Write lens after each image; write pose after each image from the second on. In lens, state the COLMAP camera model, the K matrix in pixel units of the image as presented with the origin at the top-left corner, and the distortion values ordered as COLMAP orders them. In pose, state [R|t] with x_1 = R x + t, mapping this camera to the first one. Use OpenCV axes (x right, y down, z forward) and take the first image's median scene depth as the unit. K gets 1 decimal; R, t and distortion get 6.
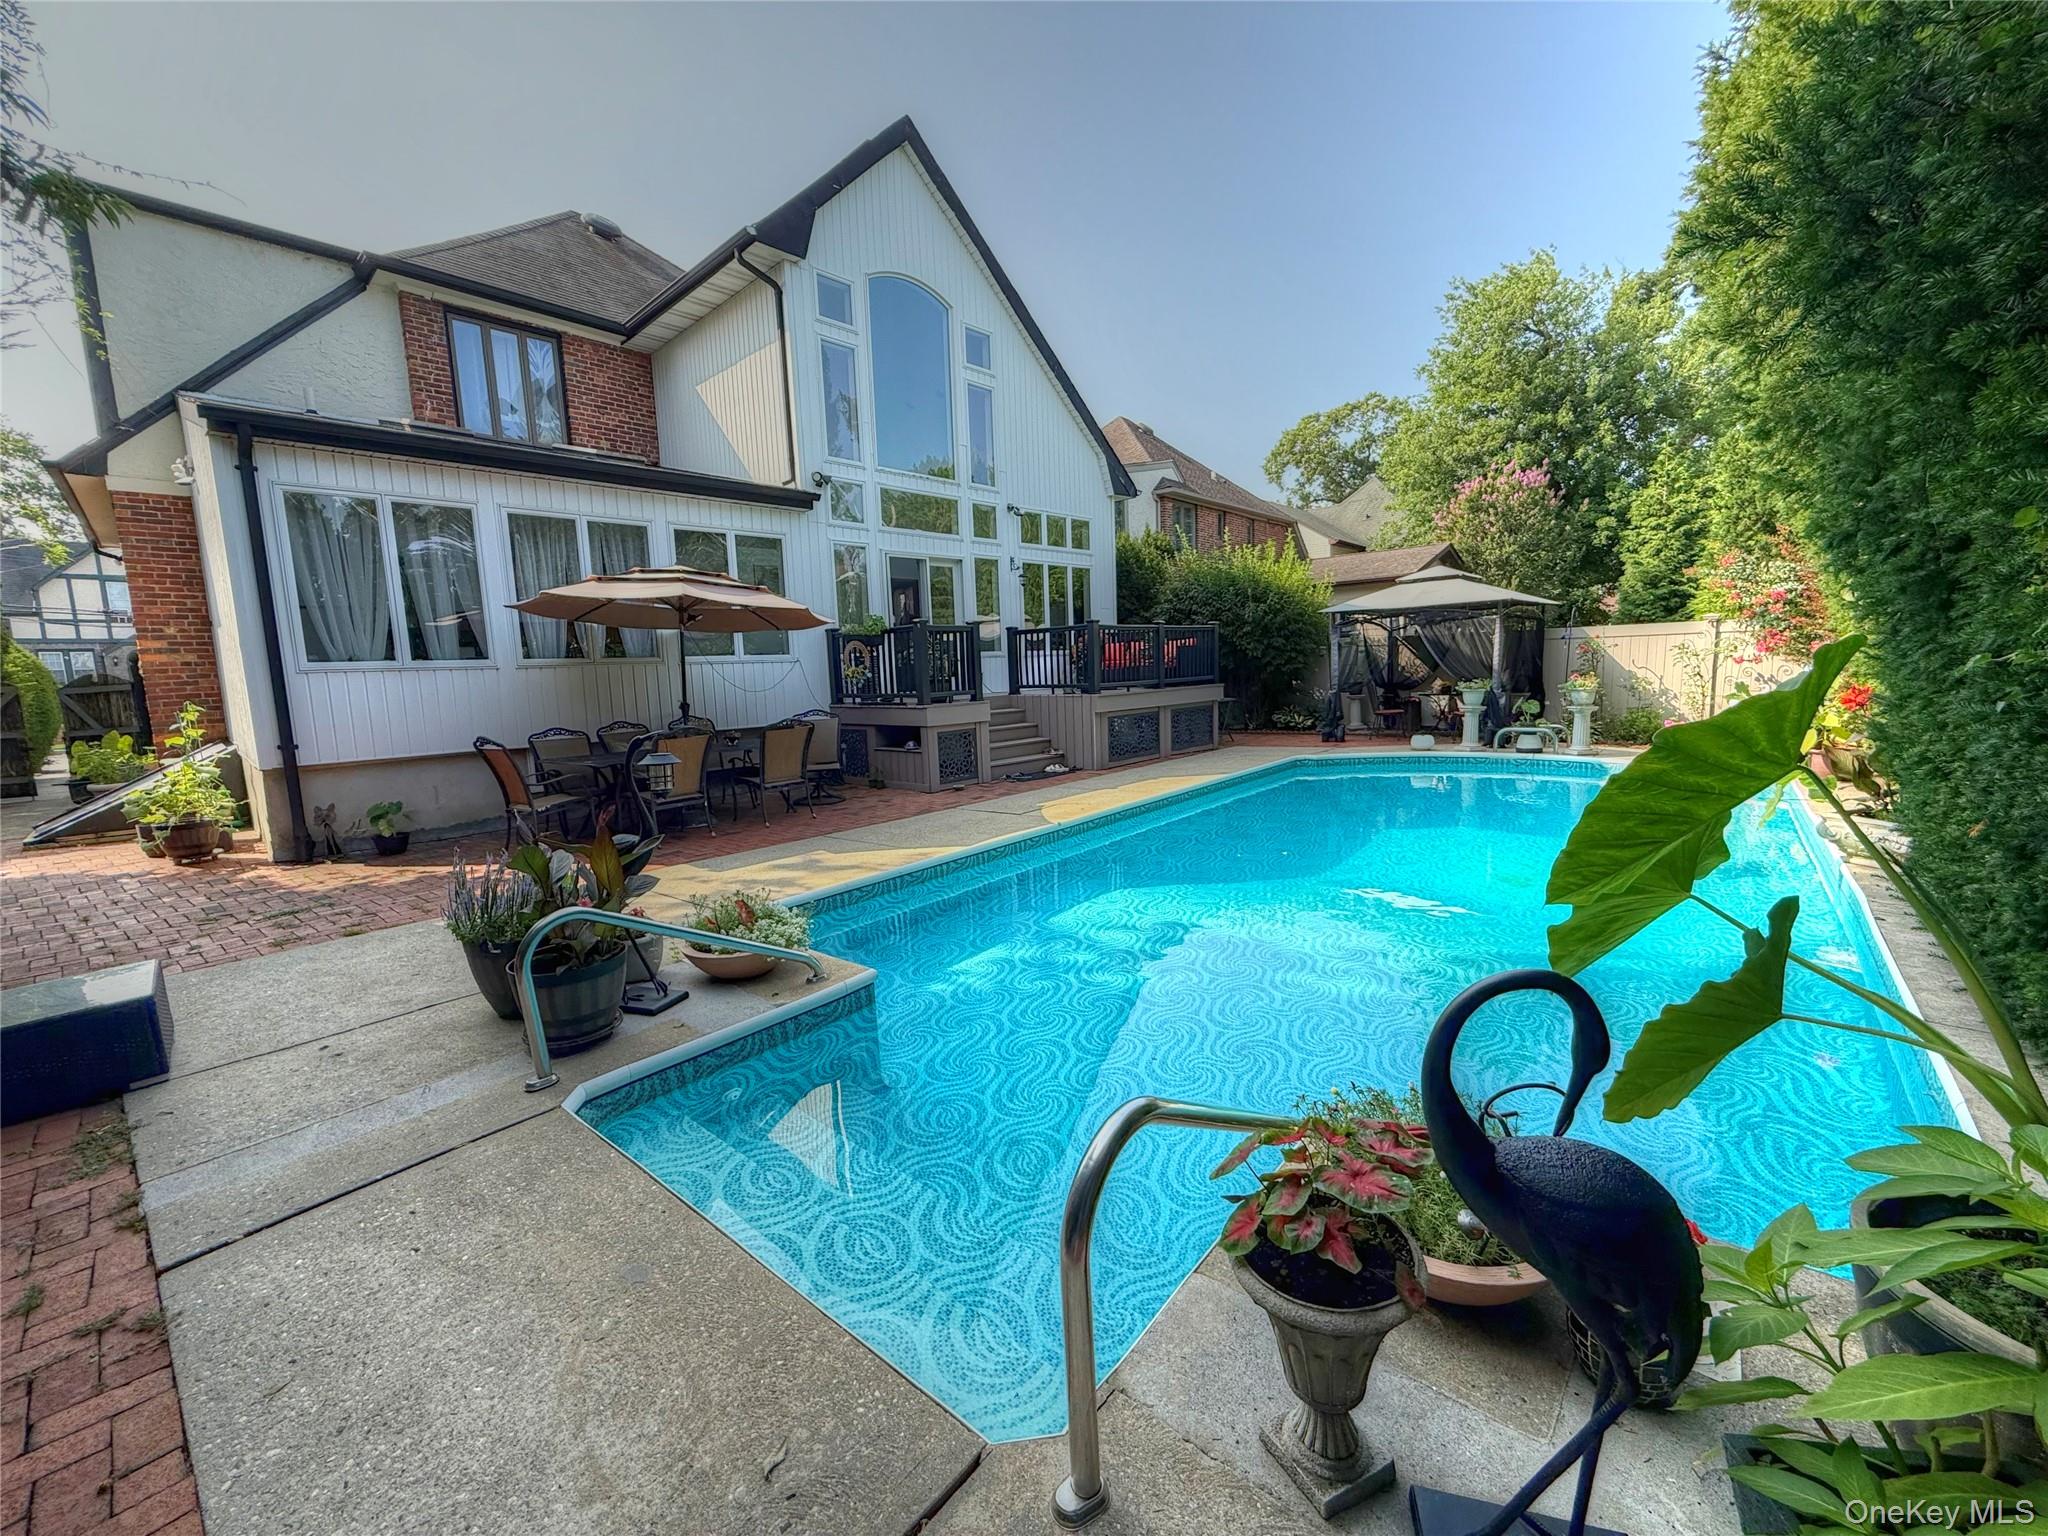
lens RADIAL K [[823.9, 0, 1017.9], [0, 823.9, 774.0], [0, 0, 1]] dist [0.000135, -0.000057]
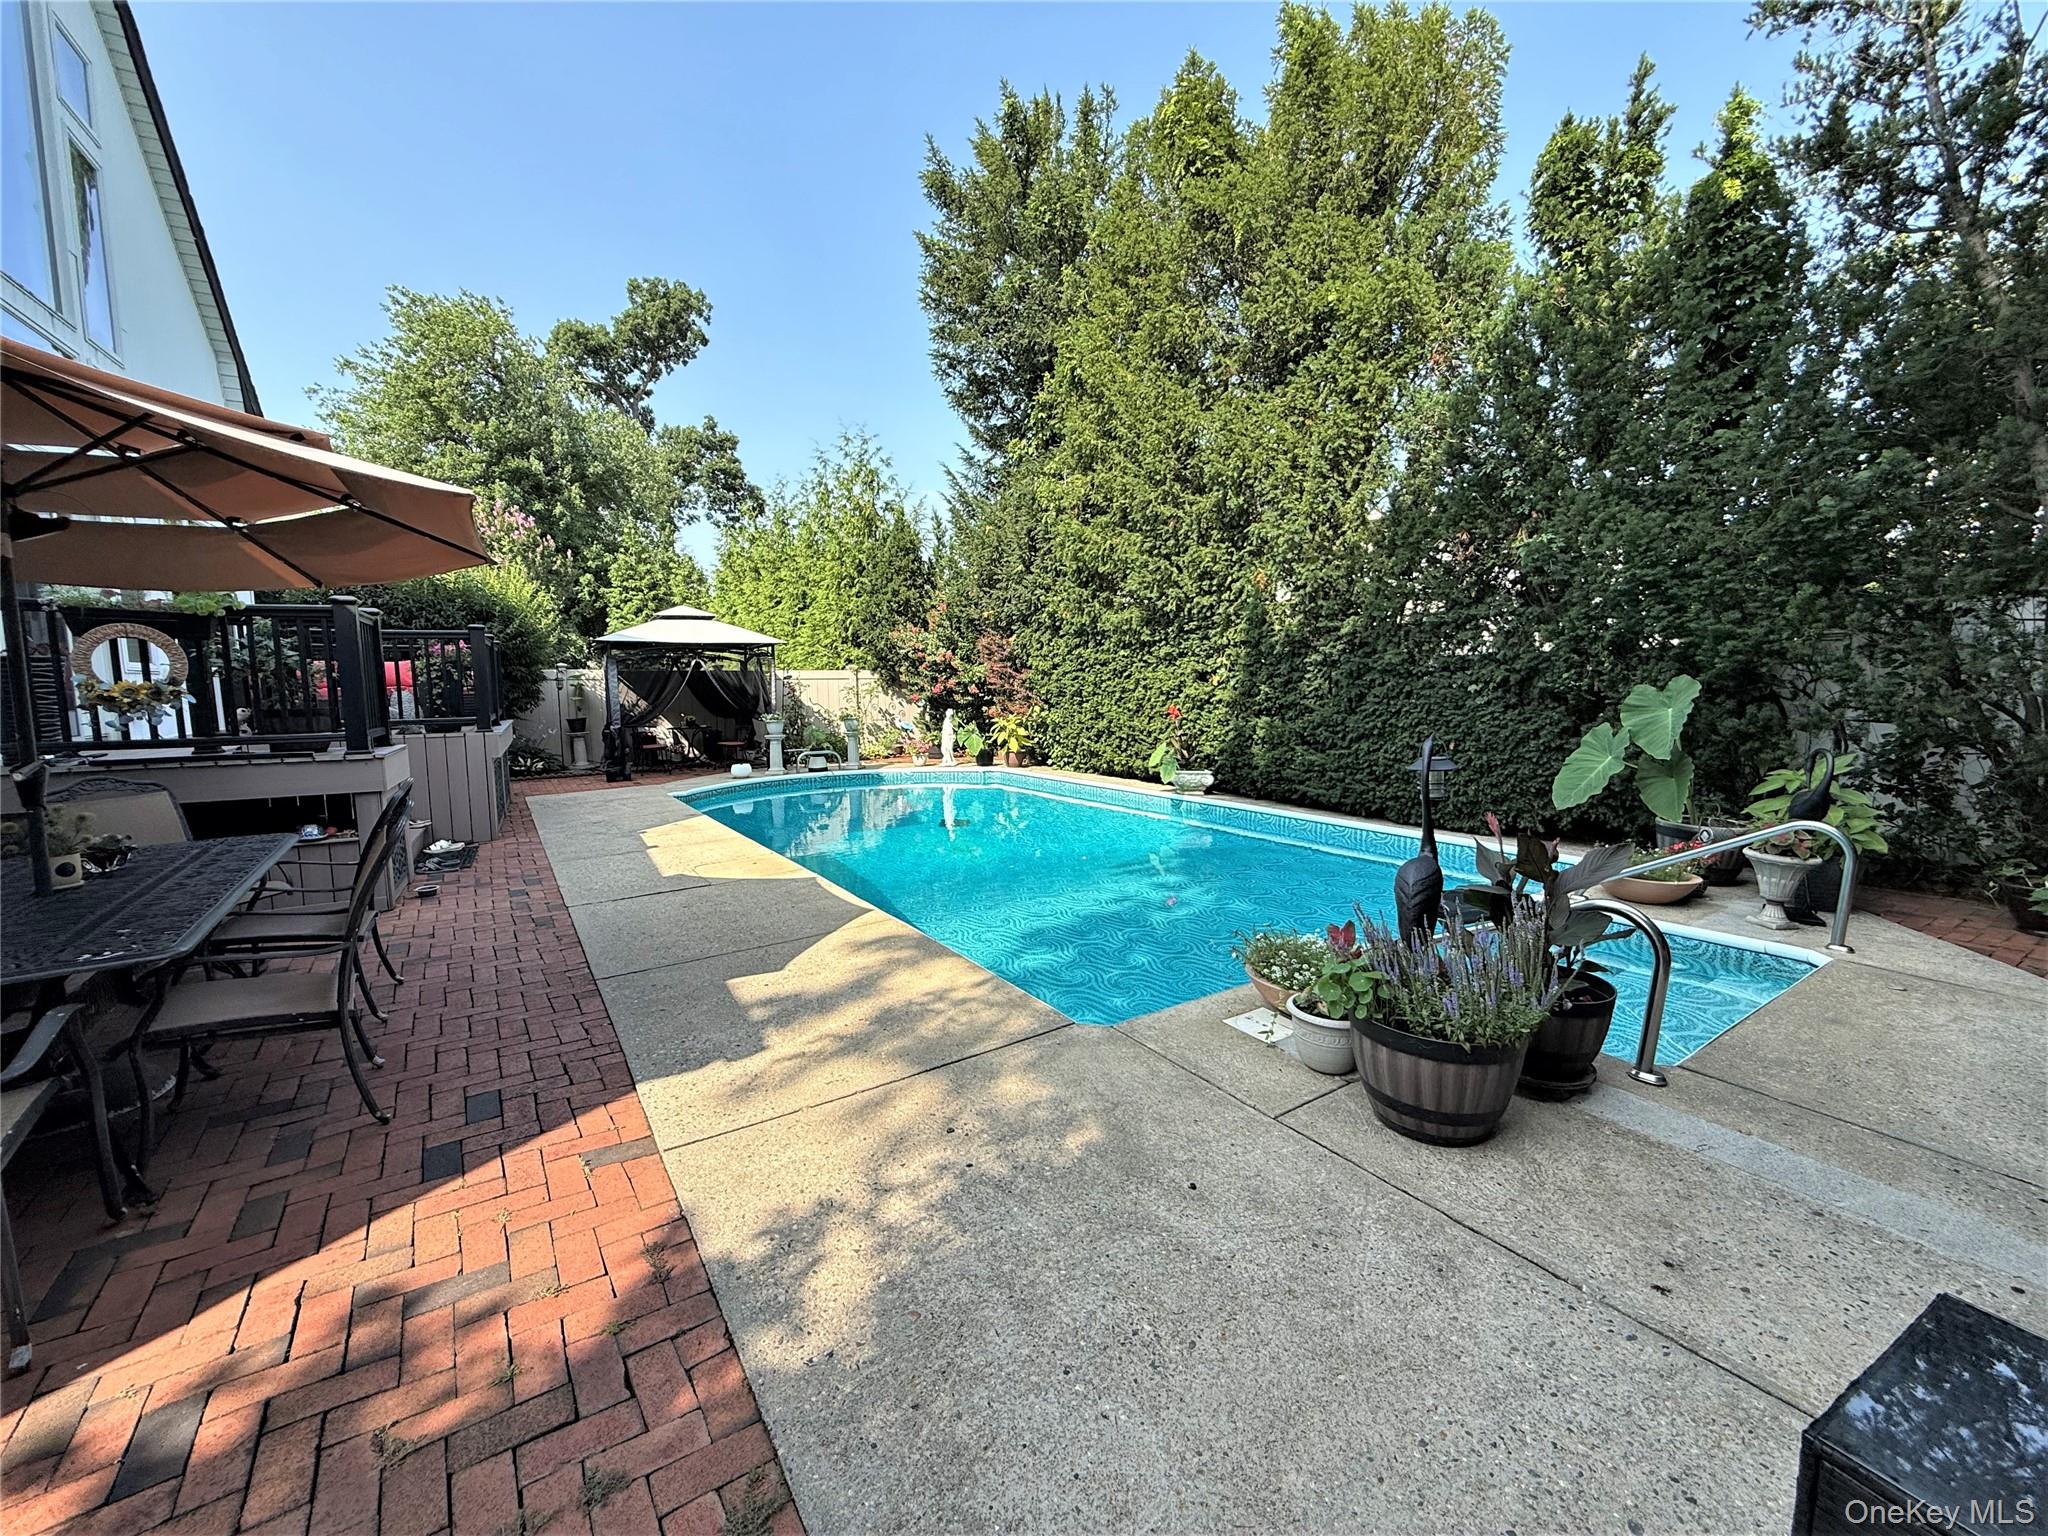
lens RADIAL K [[823.9, 0, 1024.0], [0, 823.9, 768.0], [0, 0, 1]] dist [0.007846, -0.000139]
pose [[0.273799, -0.065424, 0.959559, -0.418426], [0.128280, 0.991254, 0.030982, -0.027112], [-0.953194, 0.114609, 0.279797, 0.342394]]
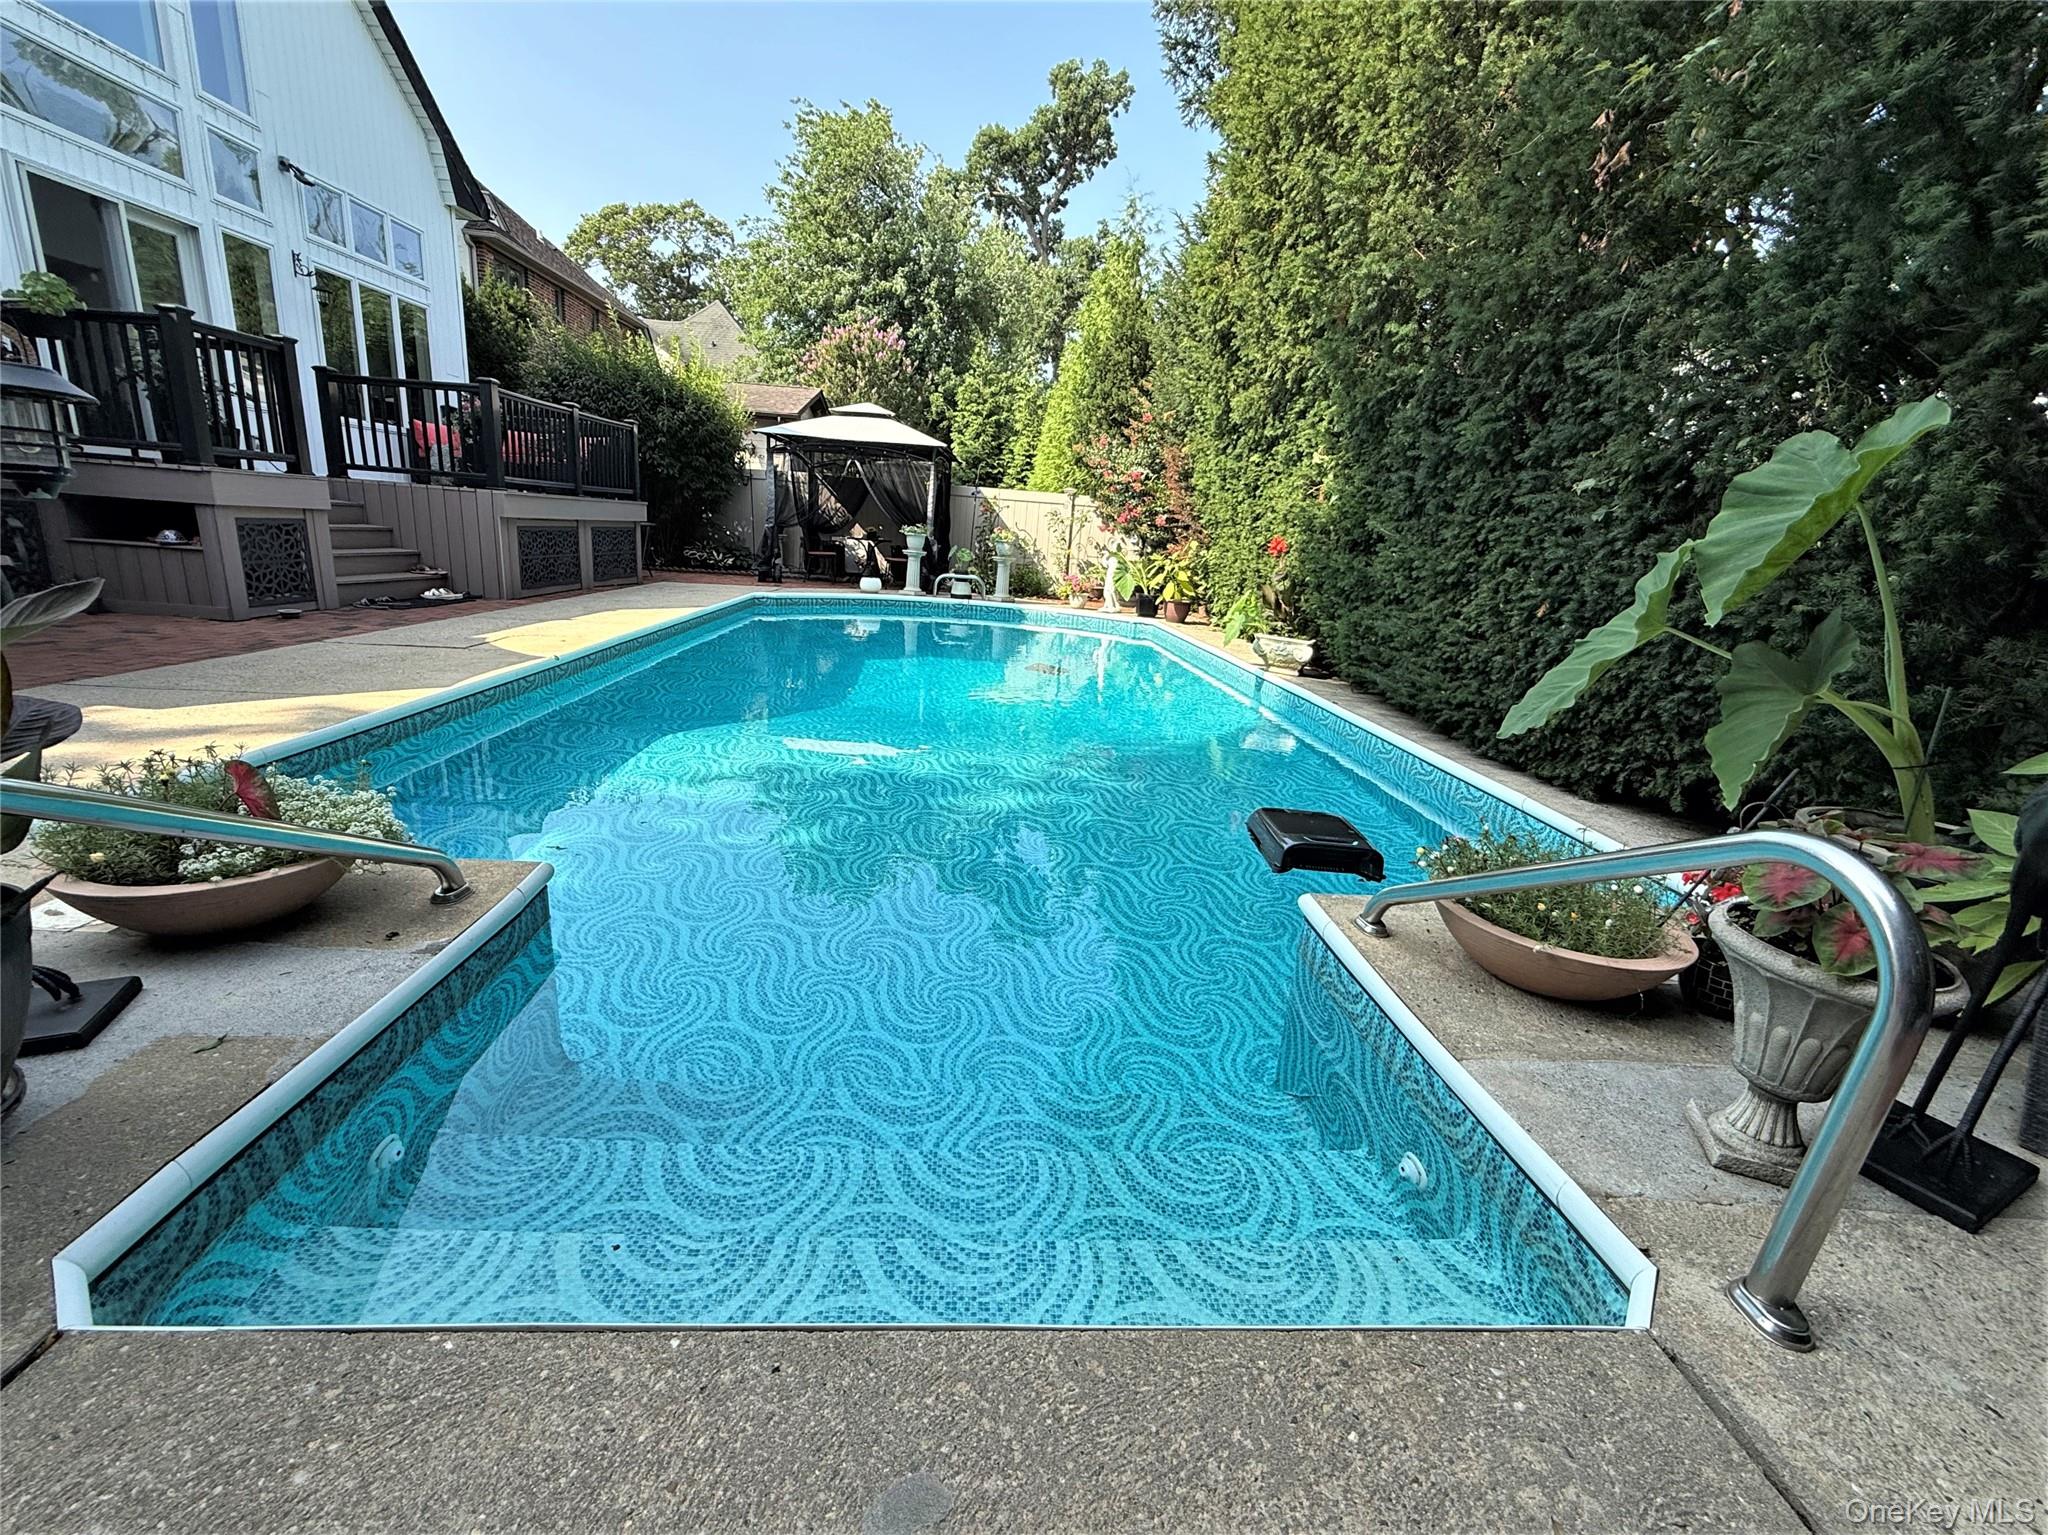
lens RADIAL K [[867.7, 0, 1024.0], [0, 867.7, 767.5], [0, 0, 1]] dist [0.001732, -0.000321]
pose [[0.710467, -0.095458, 0.697227, -0.118439], [-0.006640, 0.989804, 0.142280, 0.027822], [-0.703700, -0.105715, 0.702589, 0.115306]]
